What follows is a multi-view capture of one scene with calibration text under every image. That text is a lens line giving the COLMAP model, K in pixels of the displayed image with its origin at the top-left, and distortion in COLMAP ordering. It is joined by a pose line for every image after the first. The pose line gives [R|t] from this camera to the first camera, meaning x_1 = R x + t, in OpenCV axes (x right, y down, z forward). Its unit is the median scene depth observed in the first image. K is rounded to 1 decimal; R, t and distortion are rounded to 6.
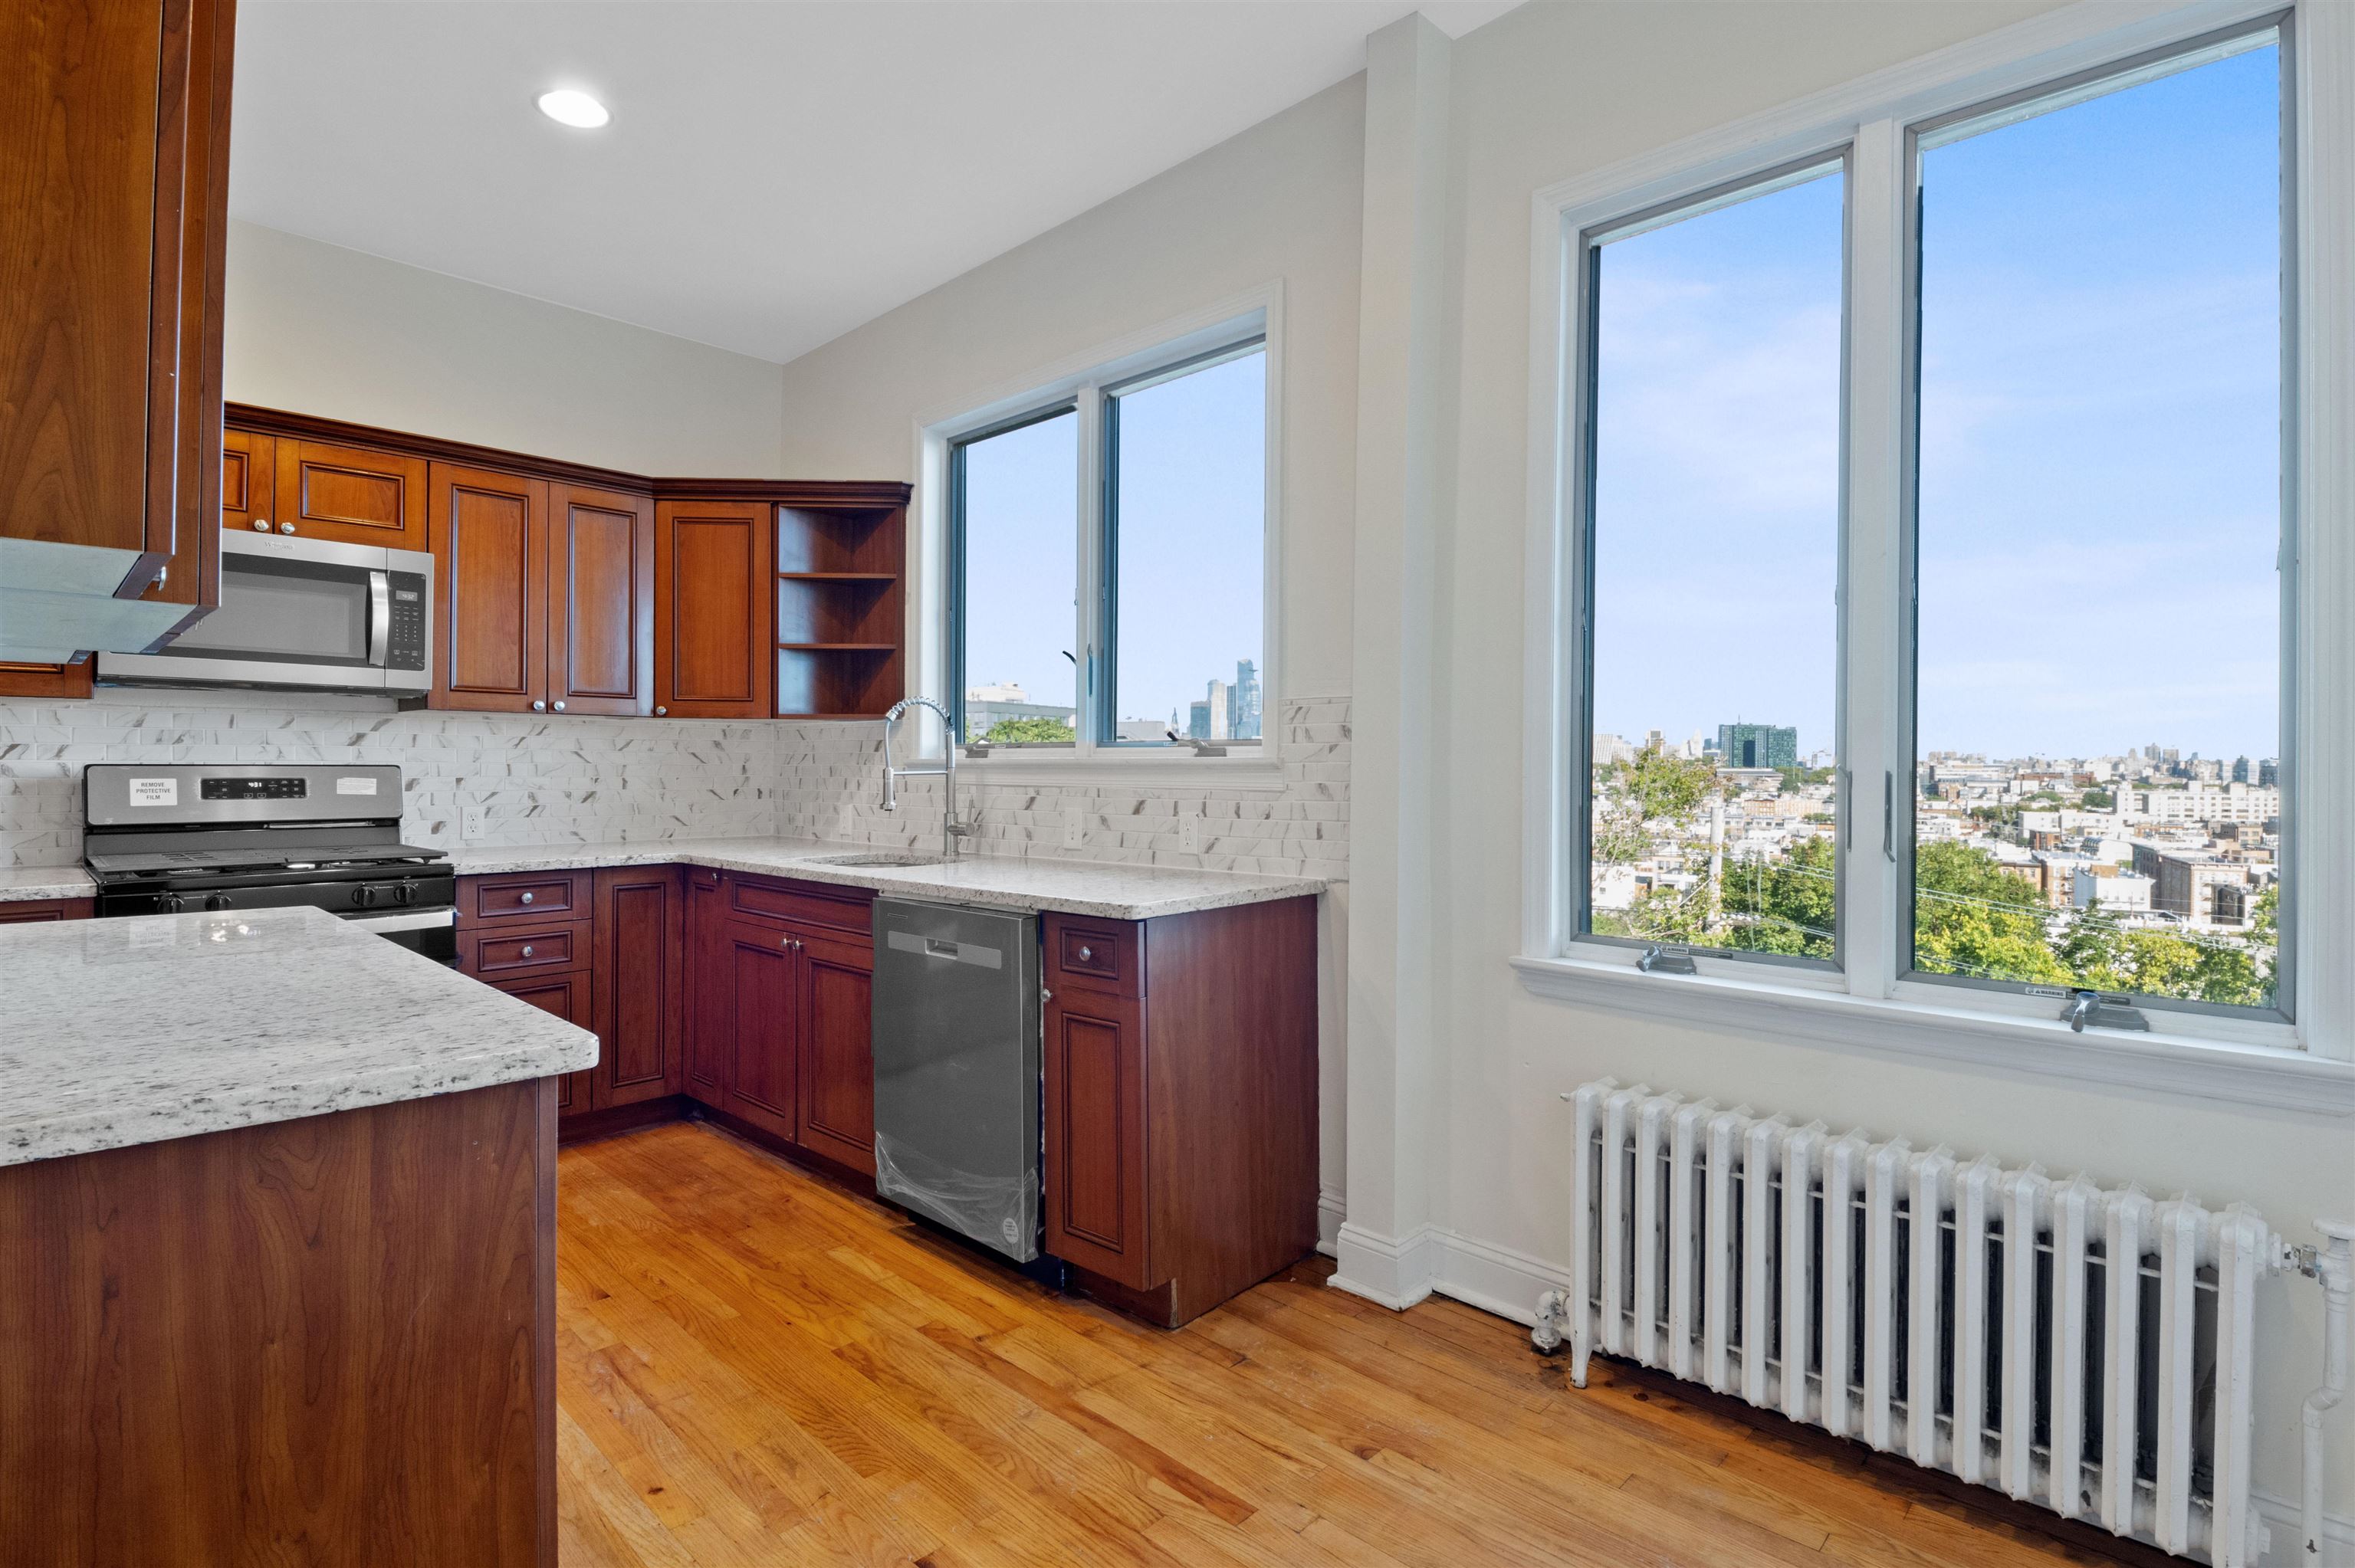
lens RADIAL K [[1134.7, 0, 1183.1], [0, 1134.7, 781.9], [0, 0, 1]] dist [0.001226, -0.015055]
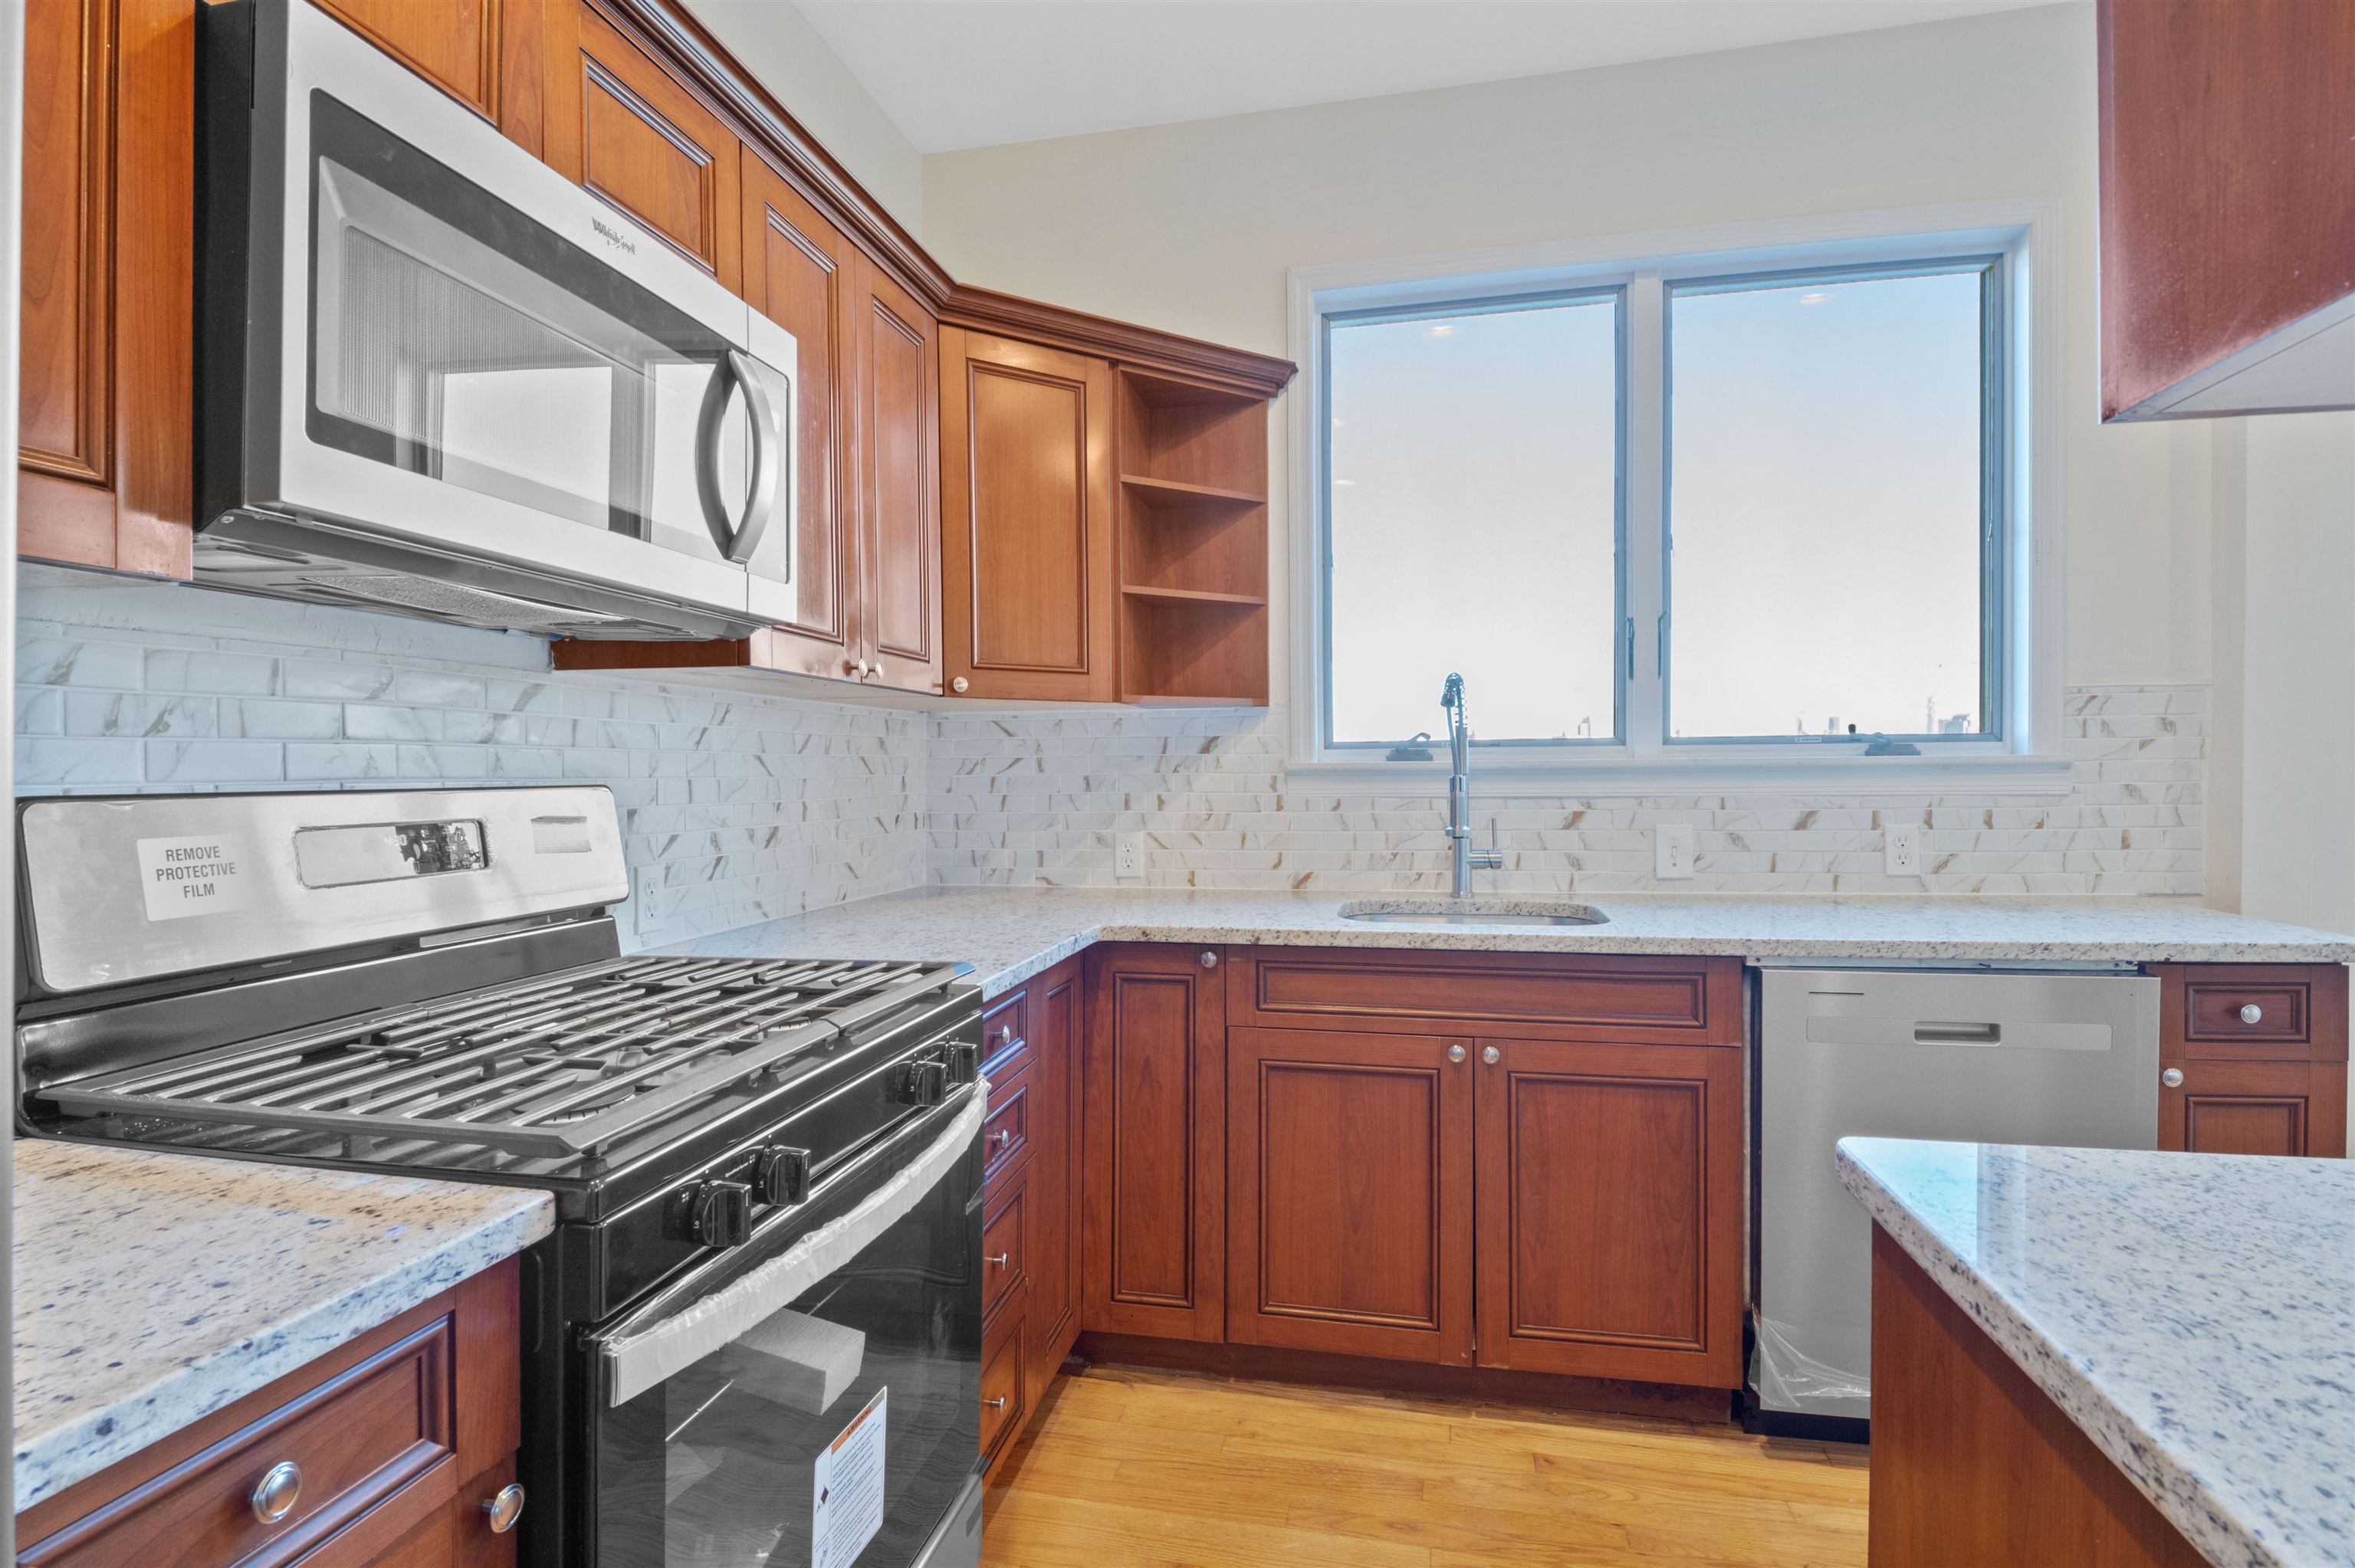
lens RADIAL K [[1134.7, 0, 1167.0], [0, 1134.7, 775.6], [0, 0, 1]] dist [0.001226, -0.015055]
pose [[0.859818, -0.014675, 0.510389, -0.882847], [0.019025, 0.999814, -0.003302, -0.015643], [-0.510246, 0.012550, 0.859937, 0.586944]]
